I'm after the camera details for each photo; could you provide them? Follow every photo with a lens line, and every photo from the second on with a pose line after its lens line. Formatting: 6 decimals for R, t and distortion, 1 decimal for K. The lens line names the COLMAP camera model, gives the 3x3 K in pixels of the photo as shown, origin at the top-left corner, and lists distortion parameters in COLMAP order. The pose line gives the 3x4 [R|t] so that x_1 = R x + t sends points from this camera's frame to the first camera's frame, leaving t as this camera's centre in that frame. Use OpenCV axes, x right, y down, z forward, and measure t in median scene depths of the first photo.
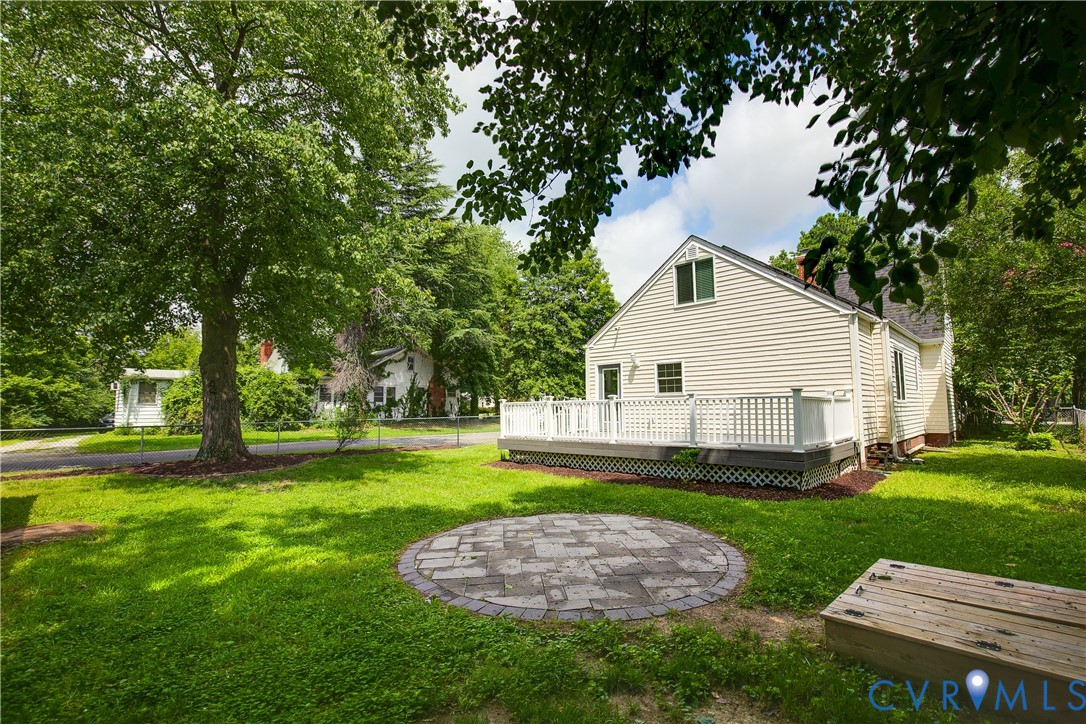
lens RADIAL K [[486.9, 0, 543.6], [0, 486.9, 383.0], [0, 0, 1]] dist [0.003685, 0.000662]
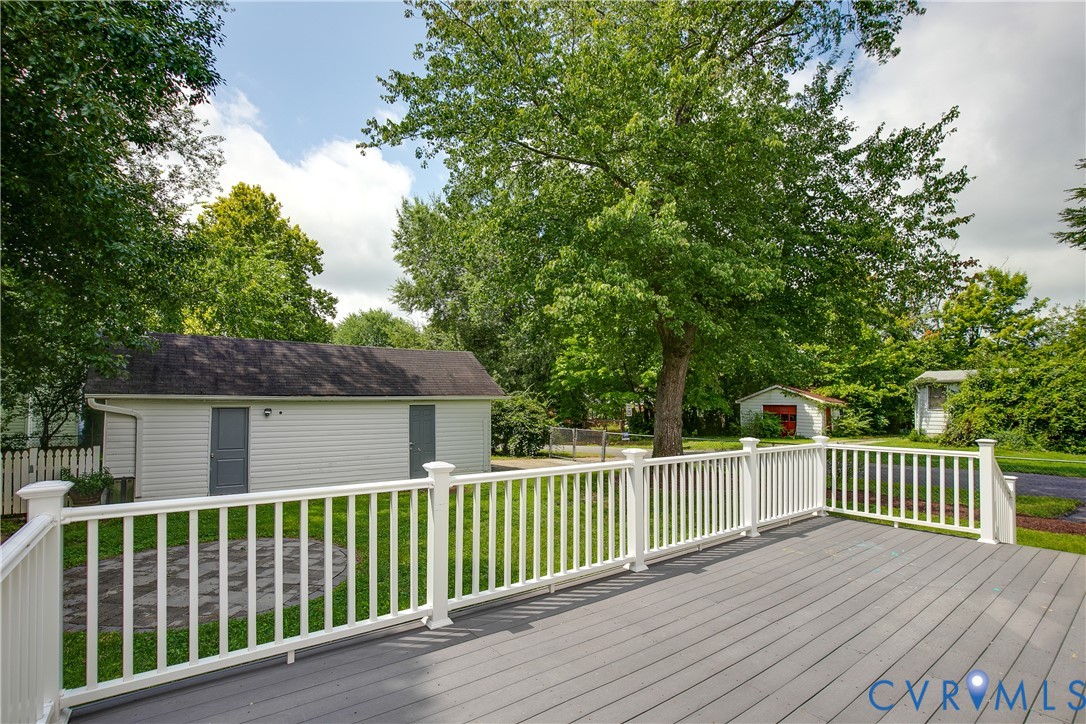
lens RADIAL K [[515.5, 0, 547.4], [0, 515.5, 382.7], [0, 0, 1]] dist [-0.024483, 0.000222]
pose [[-0.150926, -0.025539, -0.988215, 0.540953], [0.045393, 0.998433, -0.032736, -0.020352], [0.987502, -0.049798, -0.149530, 0.968183]]
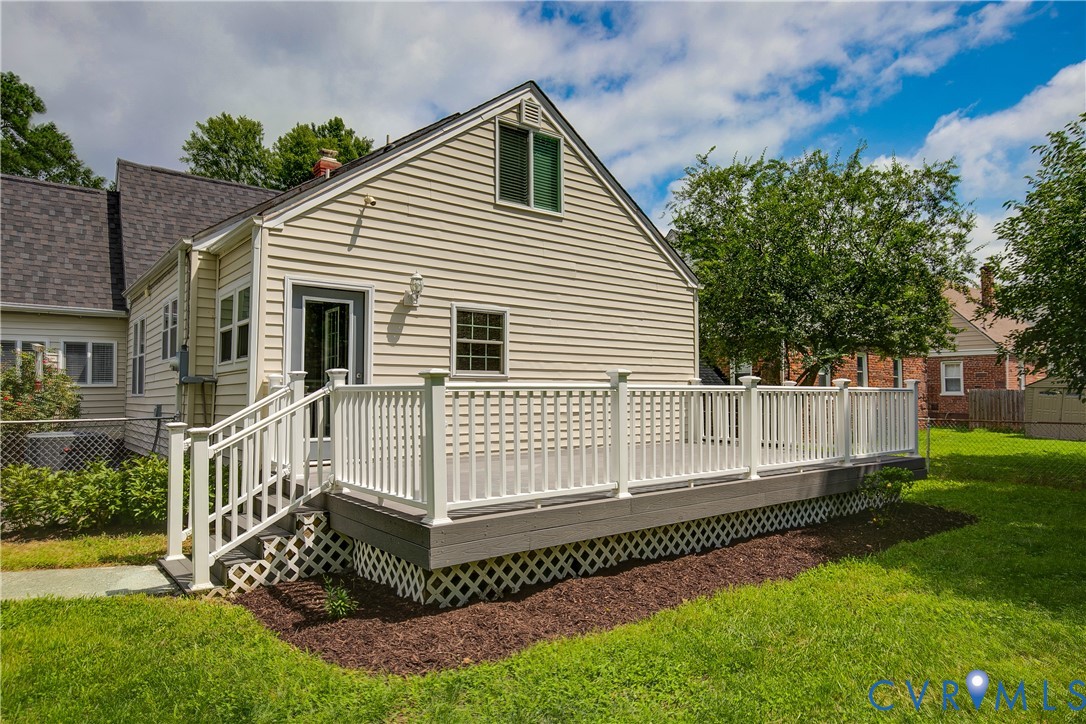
lens RADIAL K [[675.4, 0, 543.0], [0, 675.4, 362.0], [0, 0, 1]] dist [-0.006698, -0.003093]
pose [[0.140495, 0.059310, 0.988303, -0.513021], [-0.056362, 0.997064, -0.051824, 0.053757], [-0.988476, -0.048422, 0.143425, 1.076516]]
